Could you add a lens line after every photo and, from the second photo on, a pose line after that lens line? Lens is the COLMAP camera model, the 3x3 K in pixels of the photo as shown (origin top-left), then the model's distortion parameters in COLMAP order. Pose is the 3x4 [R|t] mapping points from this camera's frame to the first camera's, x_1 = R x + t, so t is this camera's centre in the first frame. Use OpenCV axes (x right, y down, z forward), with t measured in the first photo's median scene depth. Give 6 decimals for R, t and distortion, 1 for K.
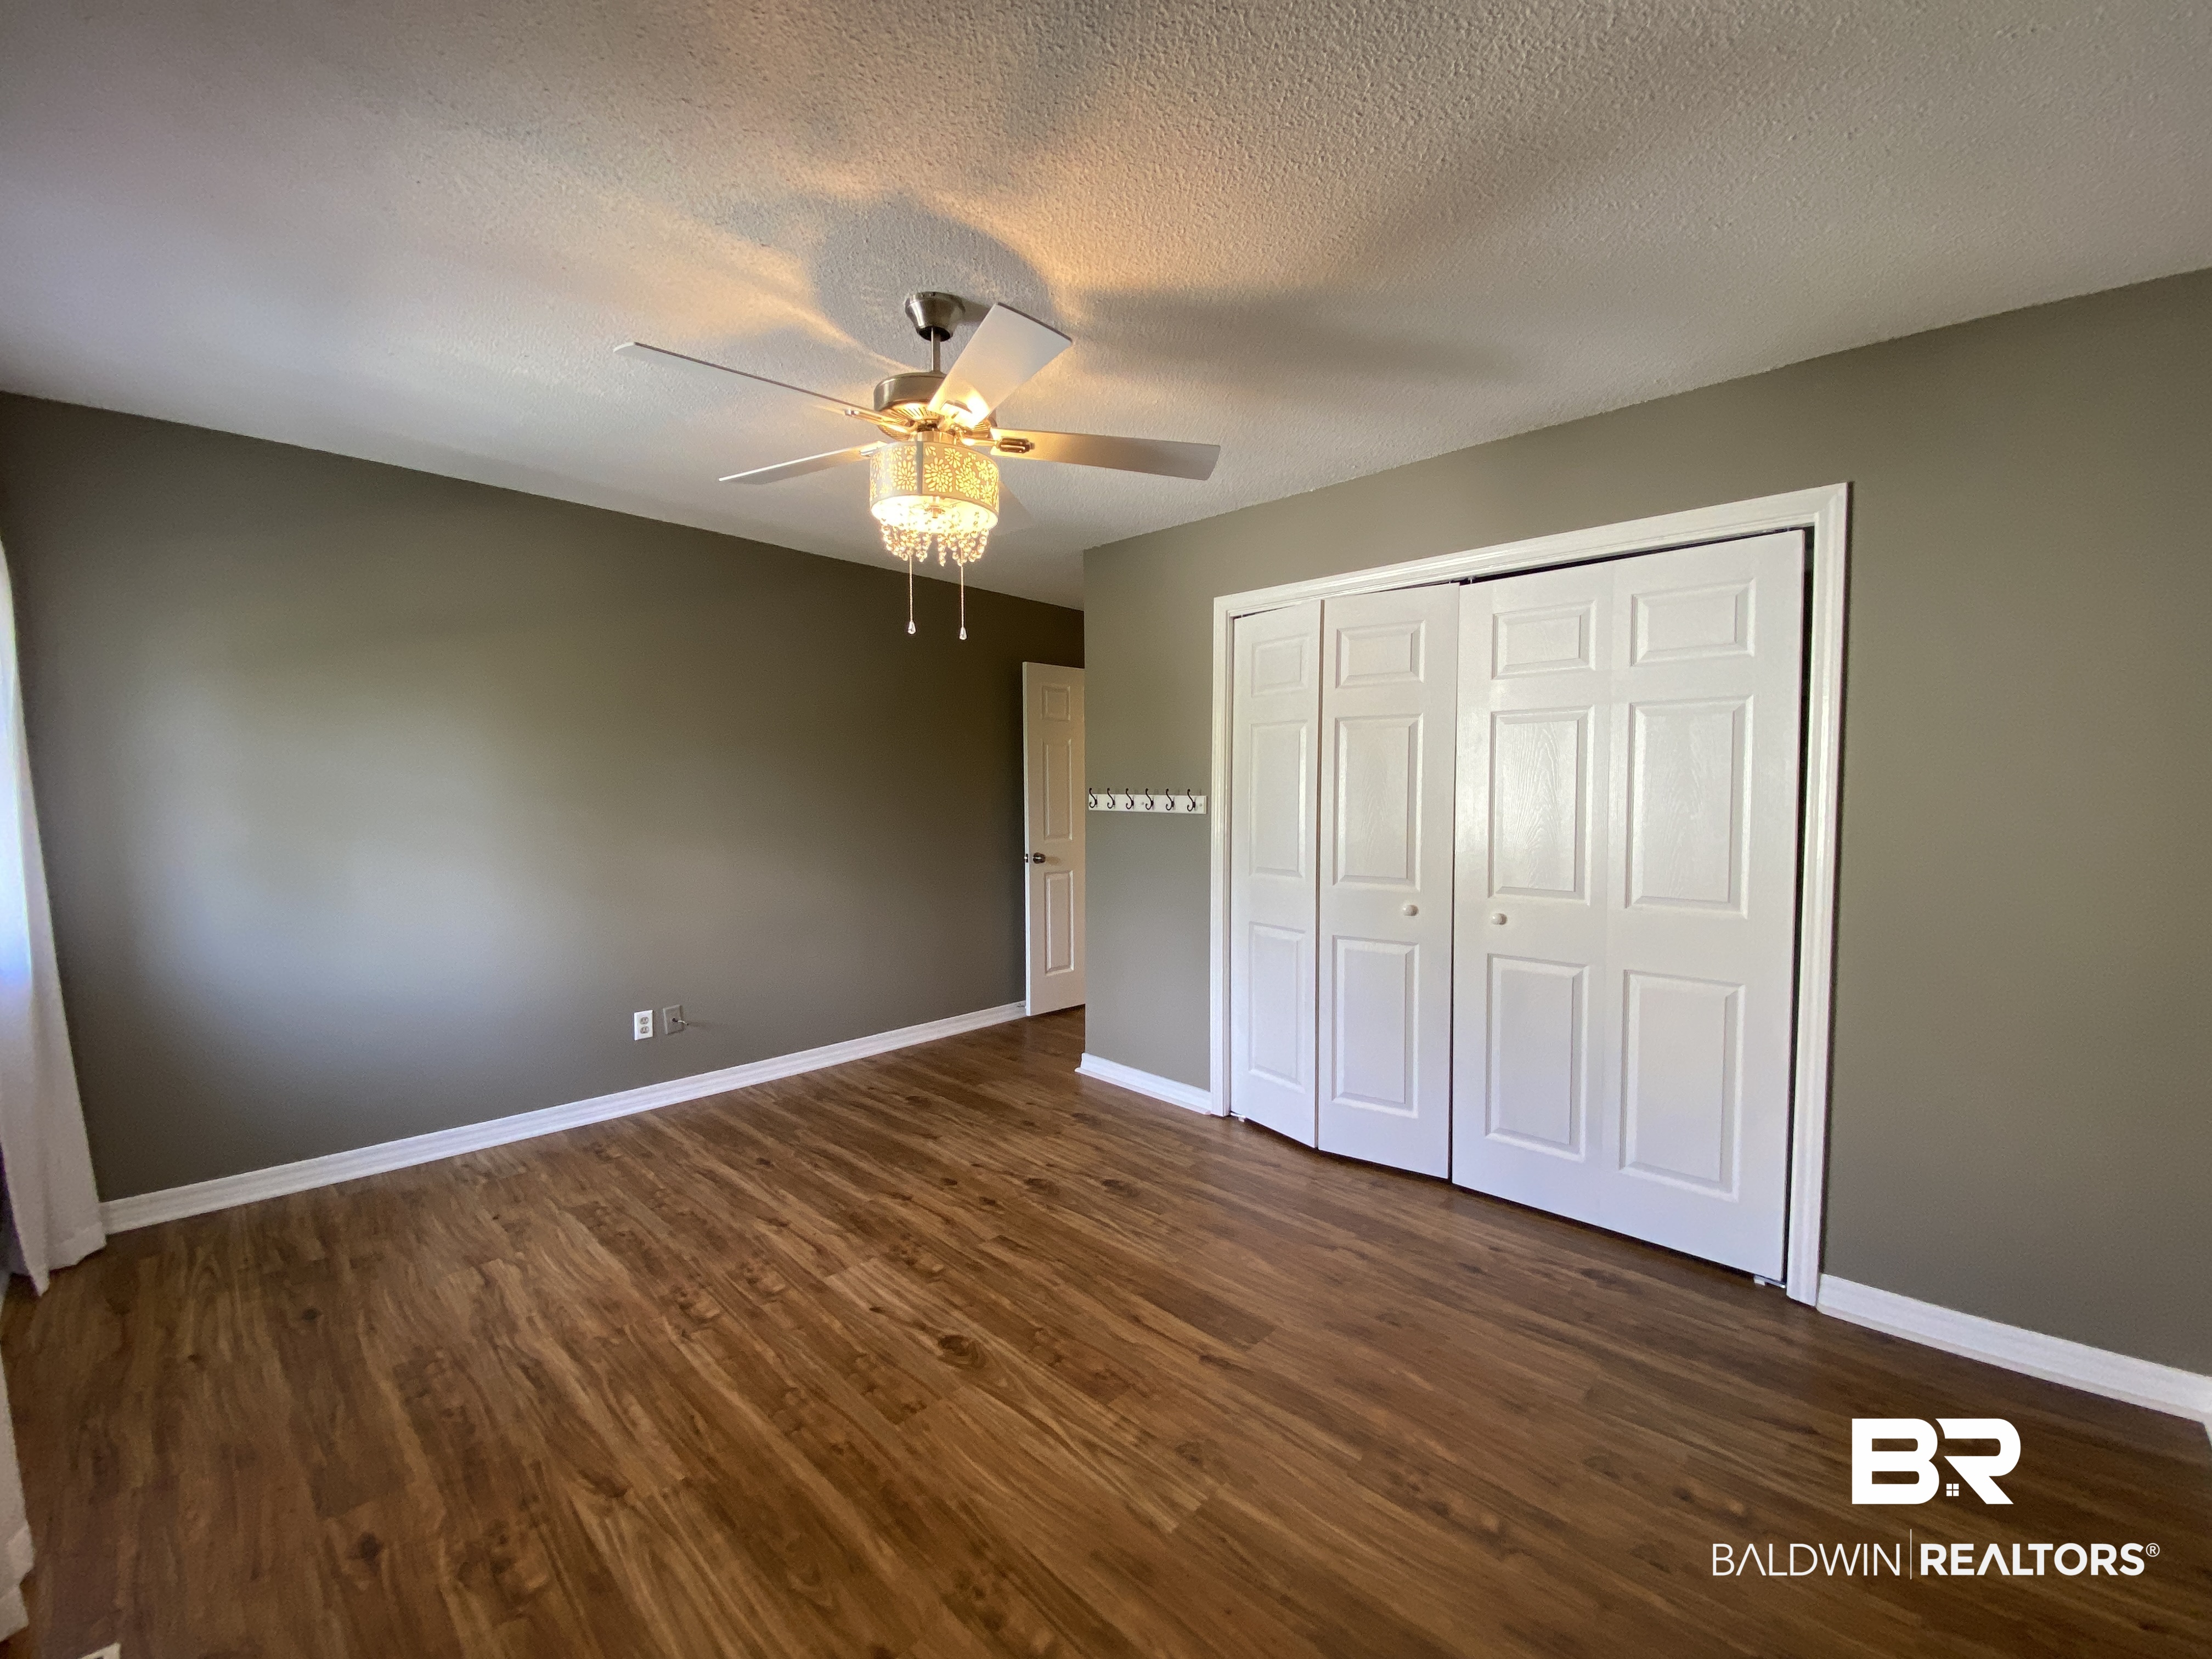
lens RADIAL K [[899.0, 0, 1106.8], [0, 899.0, 828.8], [0, 0, 1]] dist [0.005697, -0.012132]
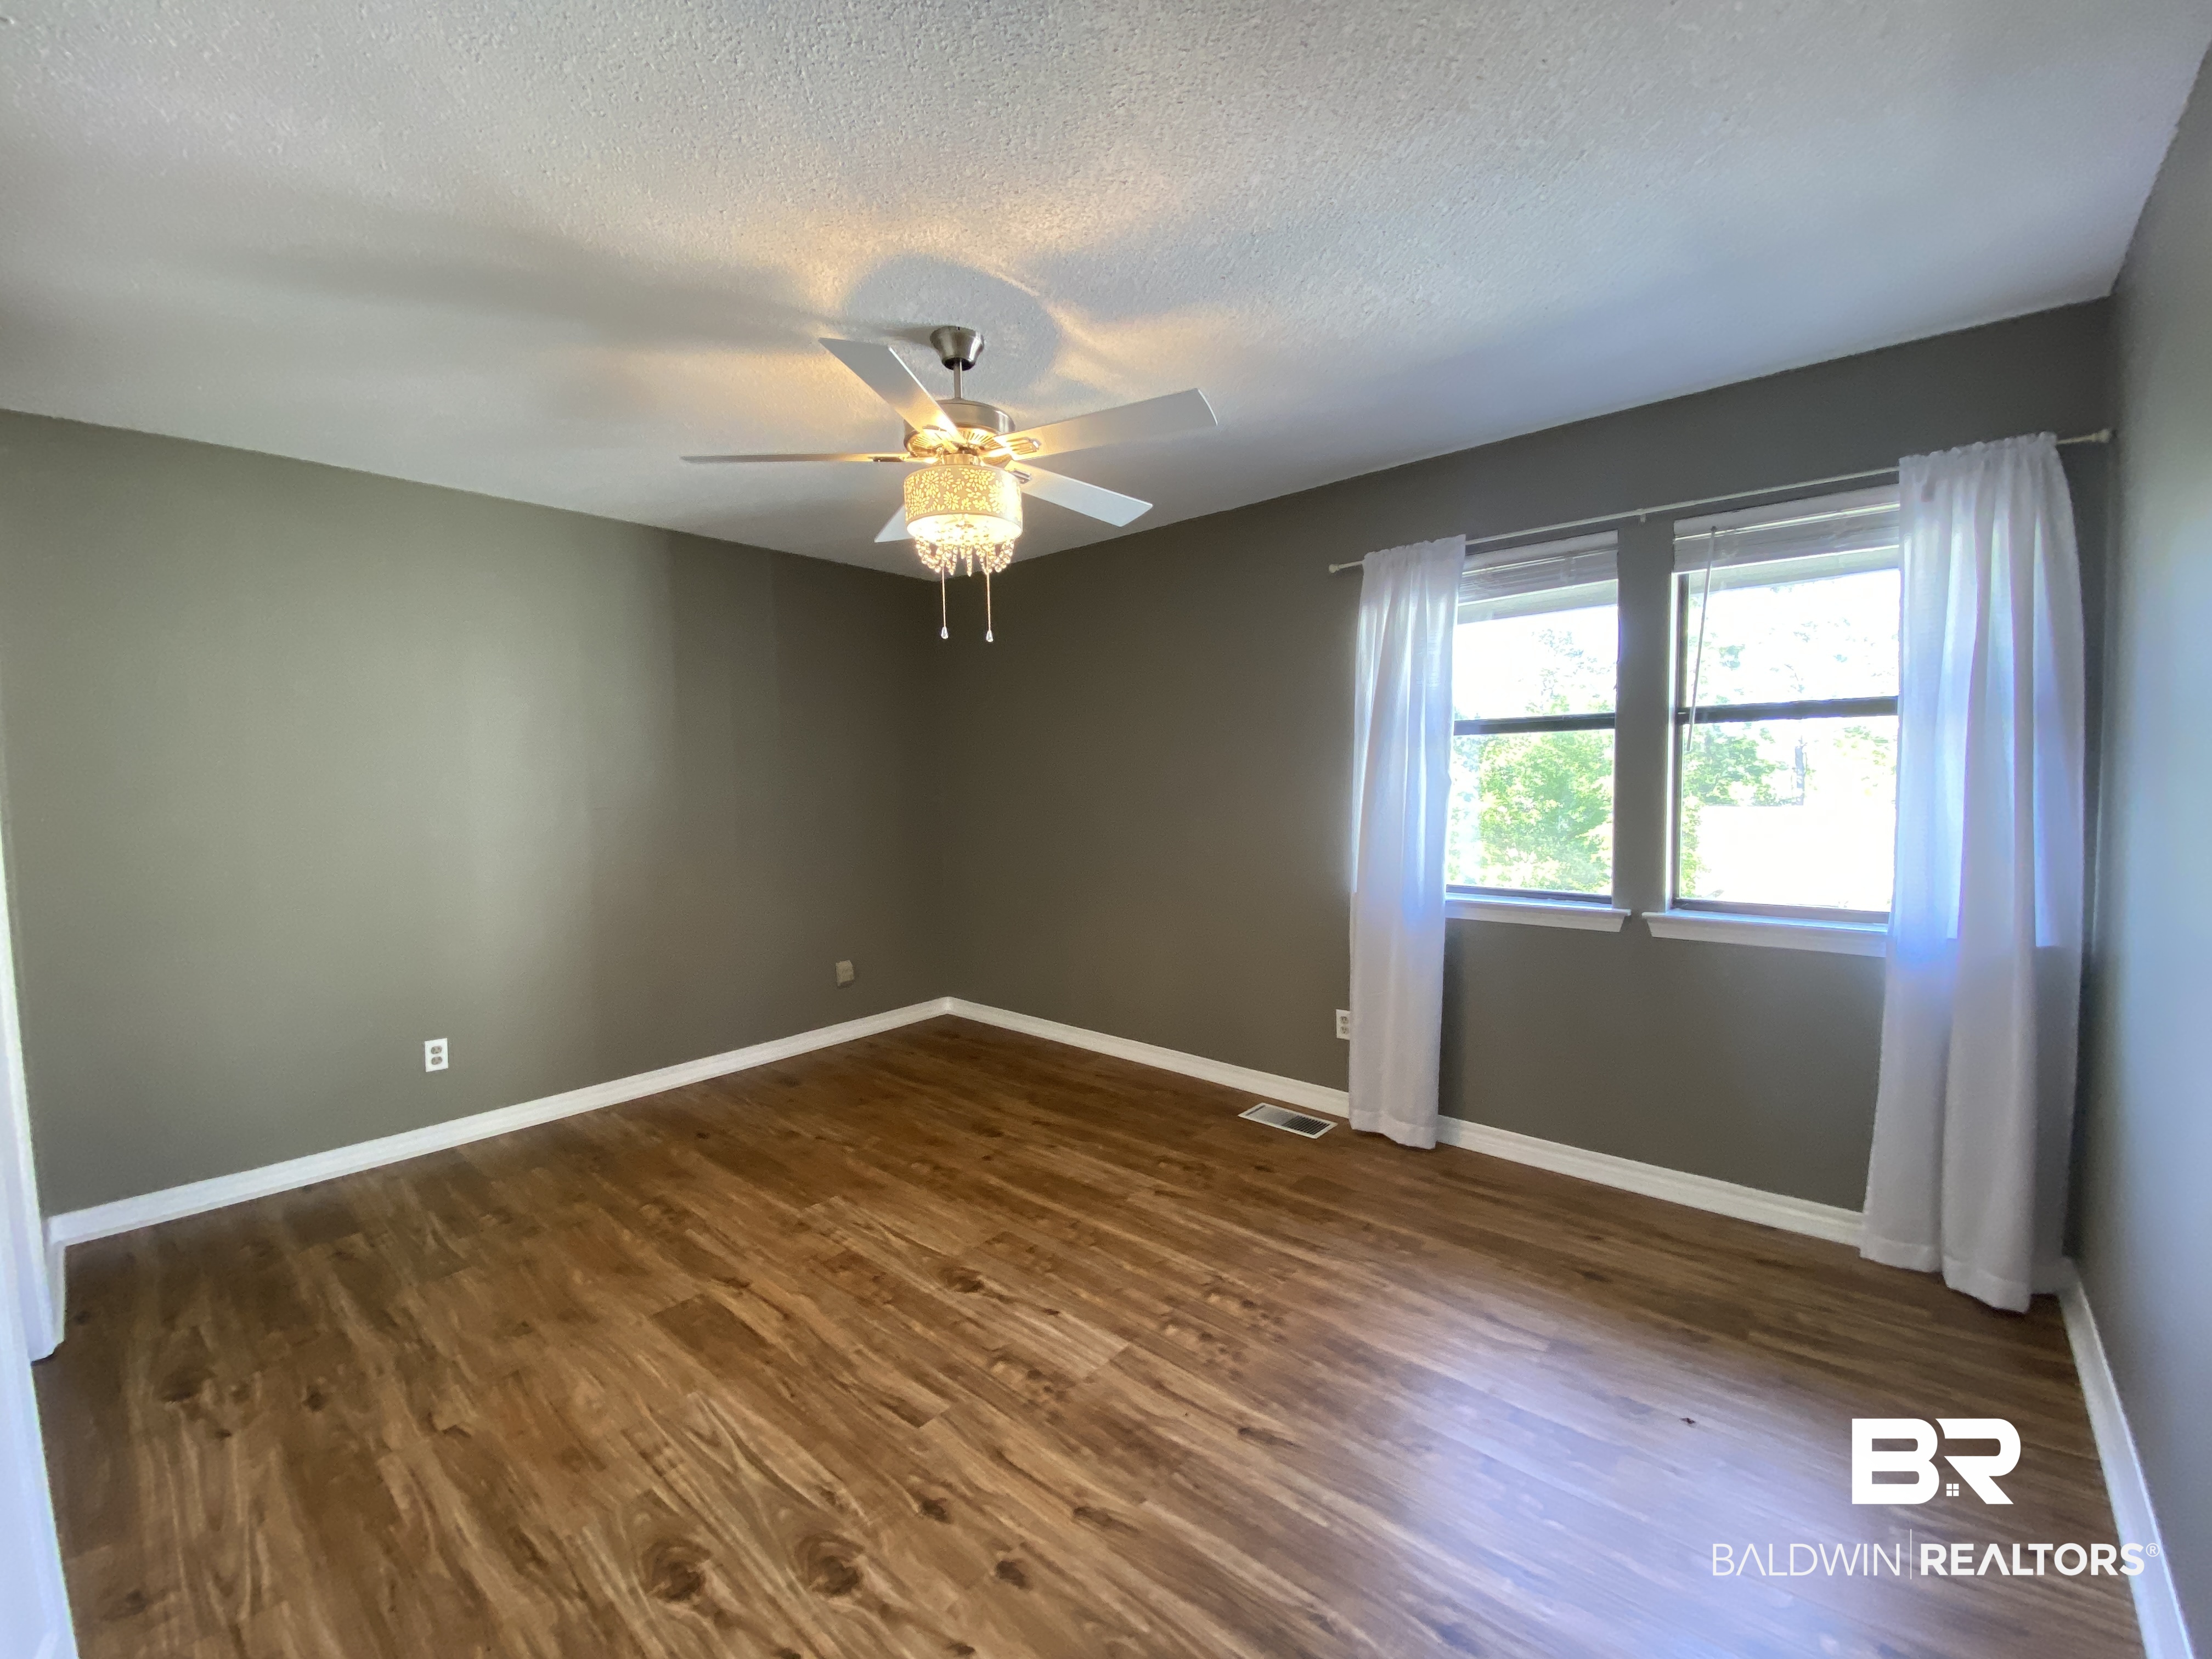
lens RADIAL K [[899.0, 0, 1112.7], [0, 899.0, 831.2], [0, 0, 1]] dist [0.005697, -0.012132]
pose [[-0.998410, 0.015779, -0.054108, -0.276241], [0.009964, 0.994305, 0.106103, -0.088161], [0.055474, 0.105396, -0.992882, 1.915252]]
